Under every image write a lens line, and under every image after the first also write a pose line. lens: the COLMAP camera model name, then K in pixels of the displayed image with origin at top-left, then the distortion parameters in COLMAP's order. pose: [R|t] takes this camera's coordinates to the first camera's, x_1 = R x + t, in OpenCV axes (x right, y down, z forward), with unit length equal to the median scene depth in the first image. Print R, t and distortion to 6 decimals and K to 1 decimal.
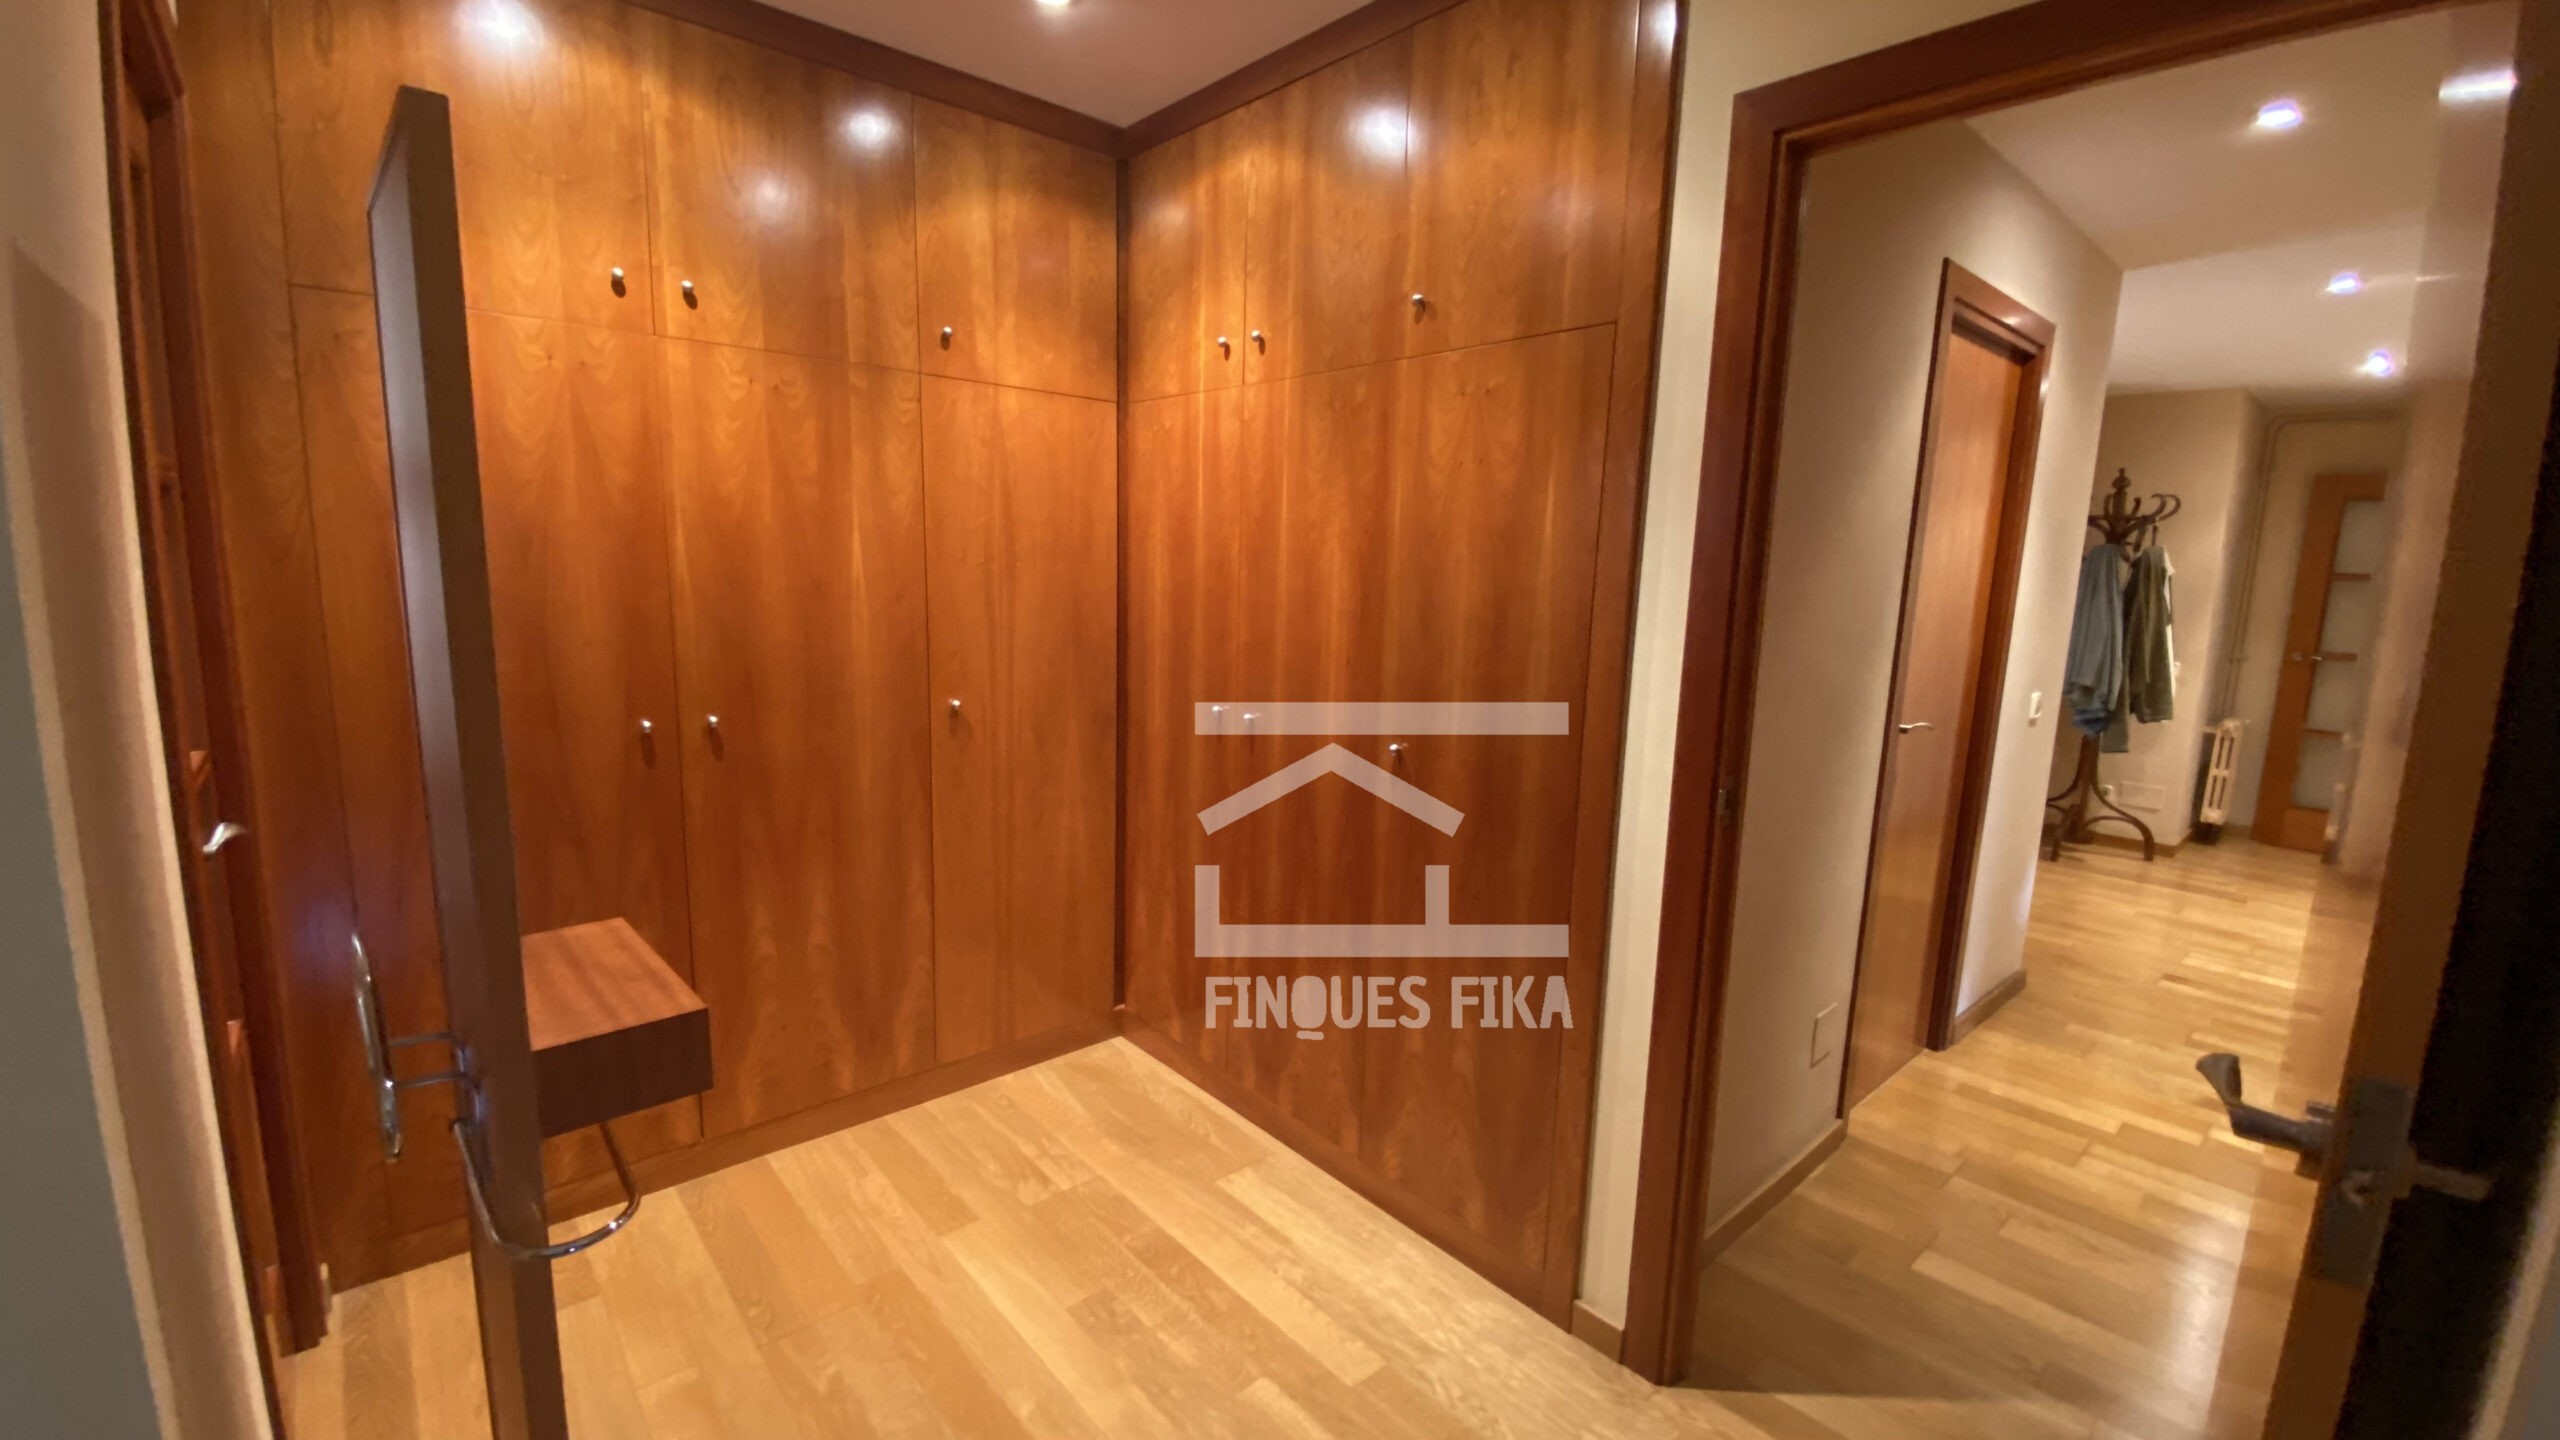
lens RADIAL K [[1032.7, 0, 1272.3], [0, 1032.7, 714.7], [0, 0, 1]] dist [-0.003818, -0.005765]
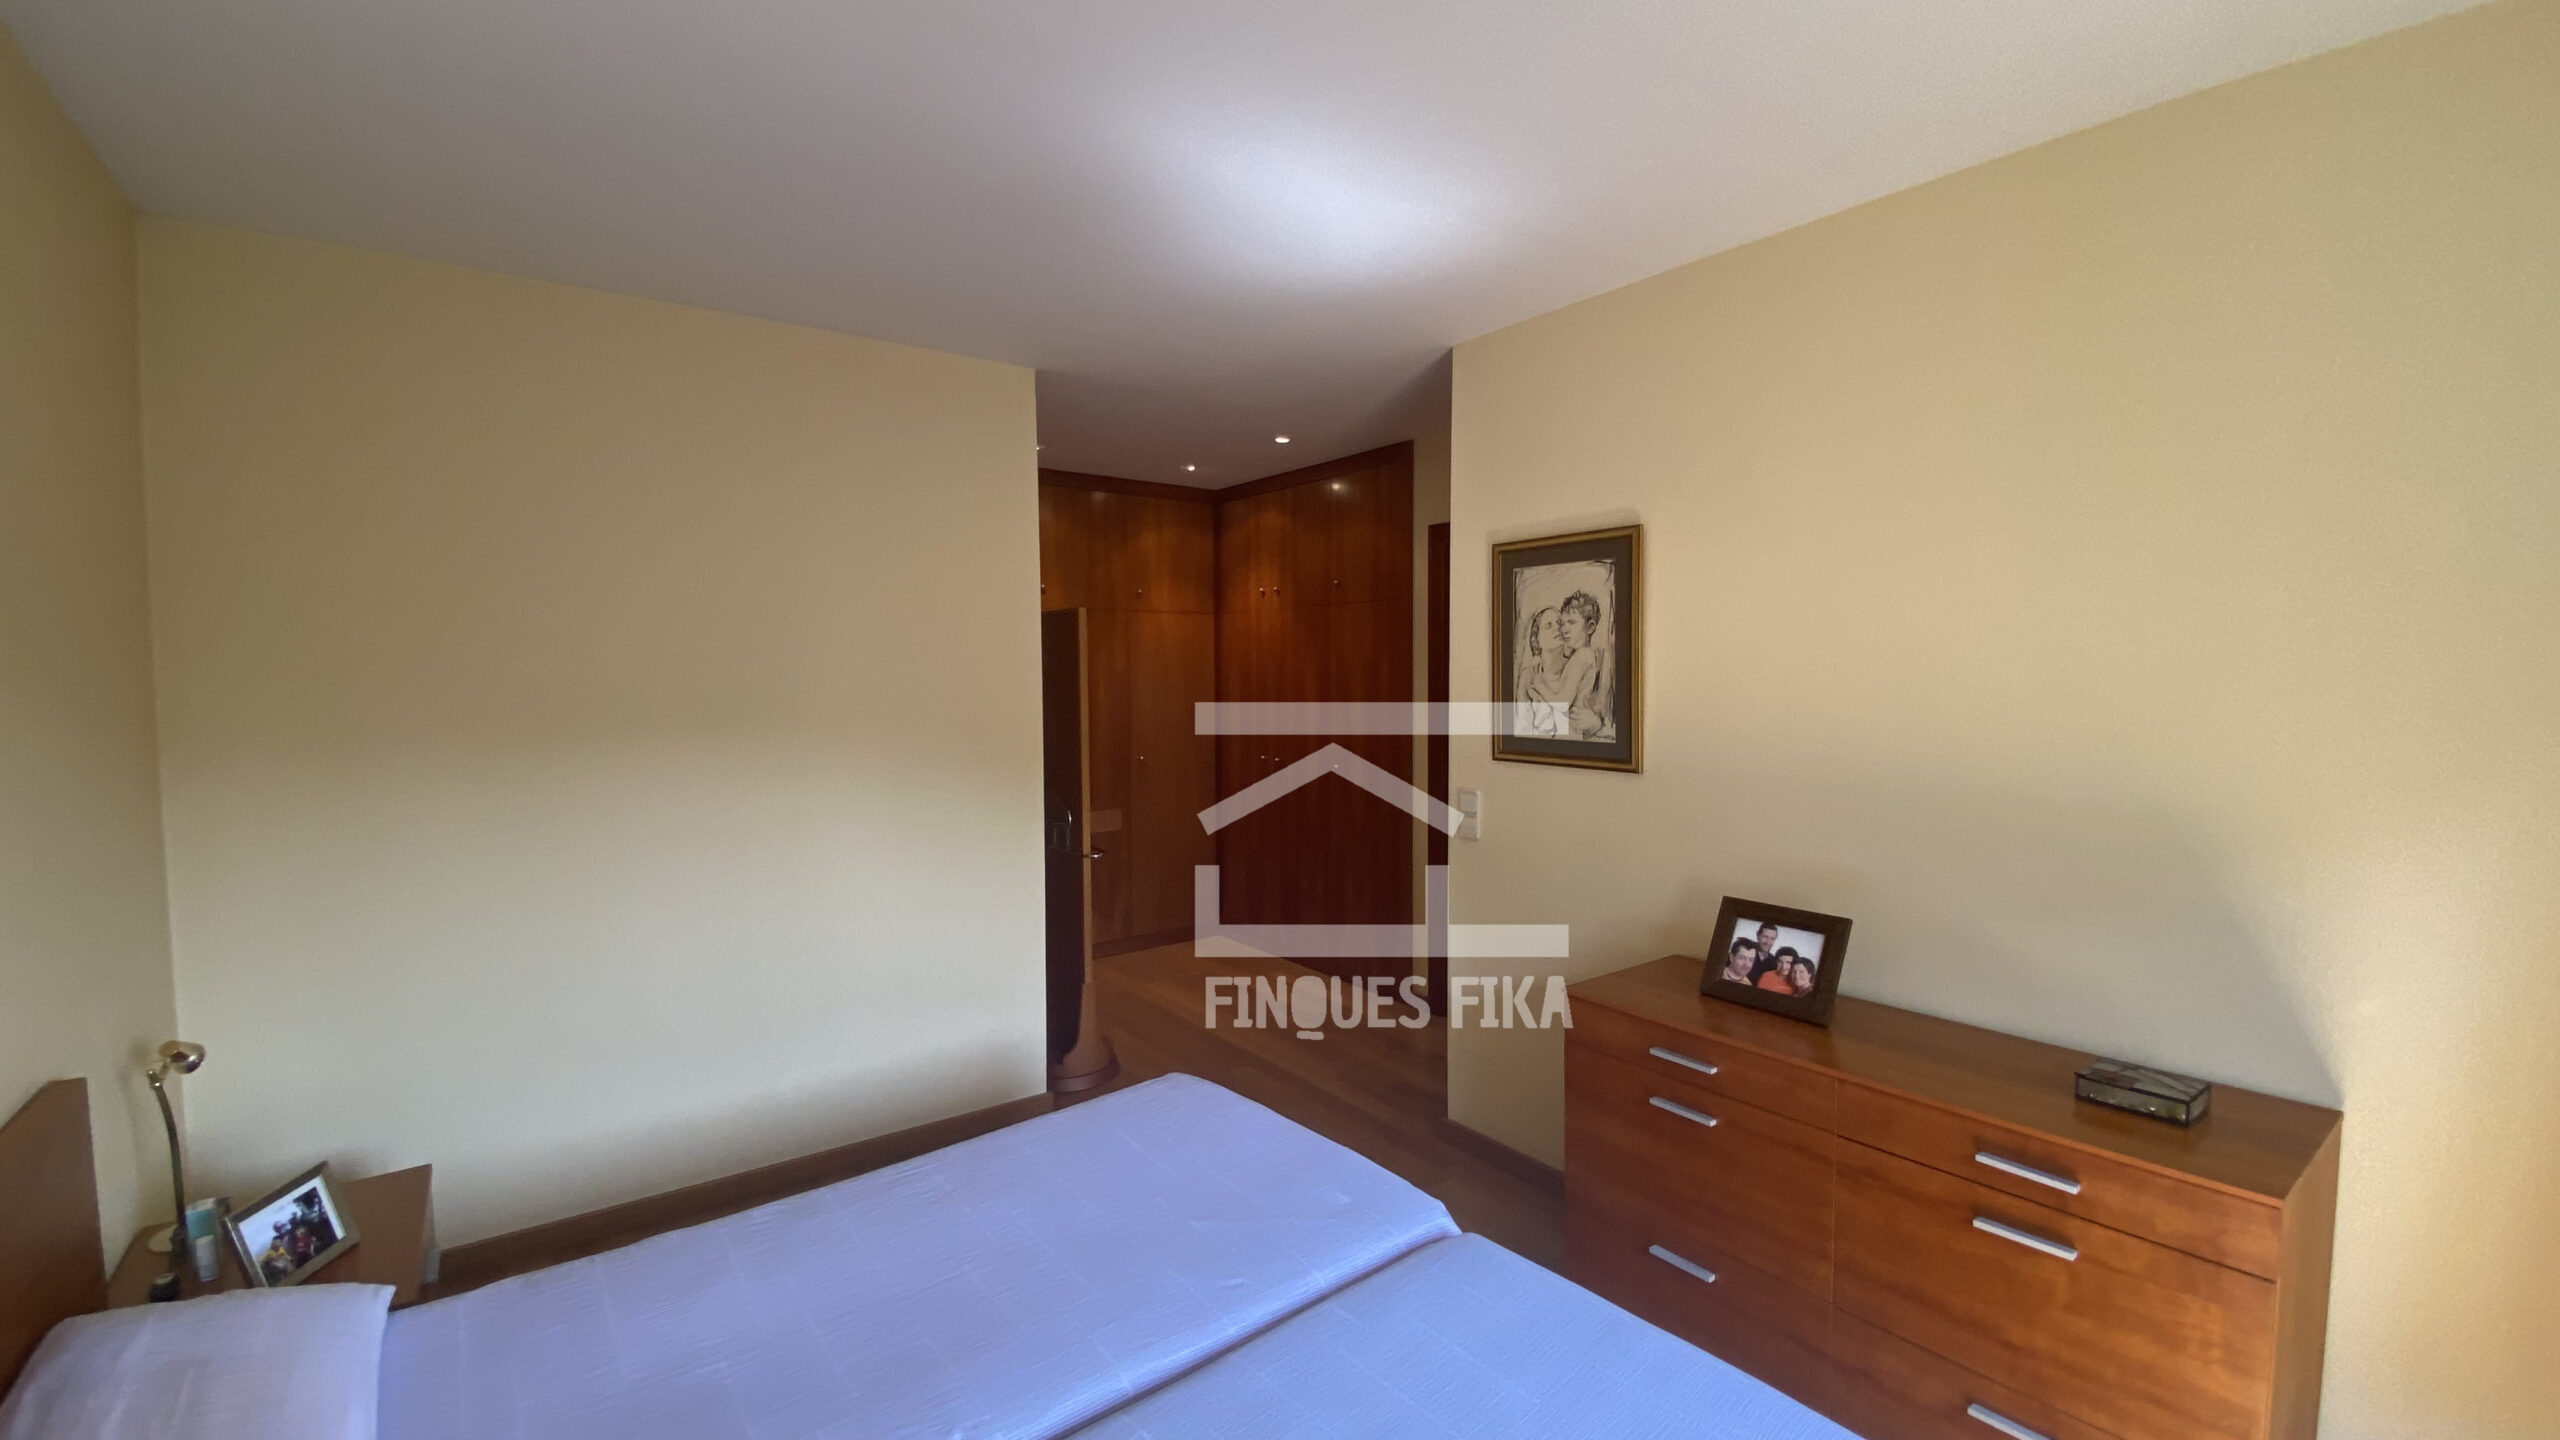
lens RADIAL K [[1032.7, 0, 1282.2], [0, 1032.7, 716.8], [0, 0, 1]] dist [-0.003818, -0.005765]
pose [[0.996227, -0.025118, -0.083069, 0.174248], [0.016882, 0.995003, -0.098403, 0.127714], [0.085126, 0.096629, 0.991674, -1.177003]]
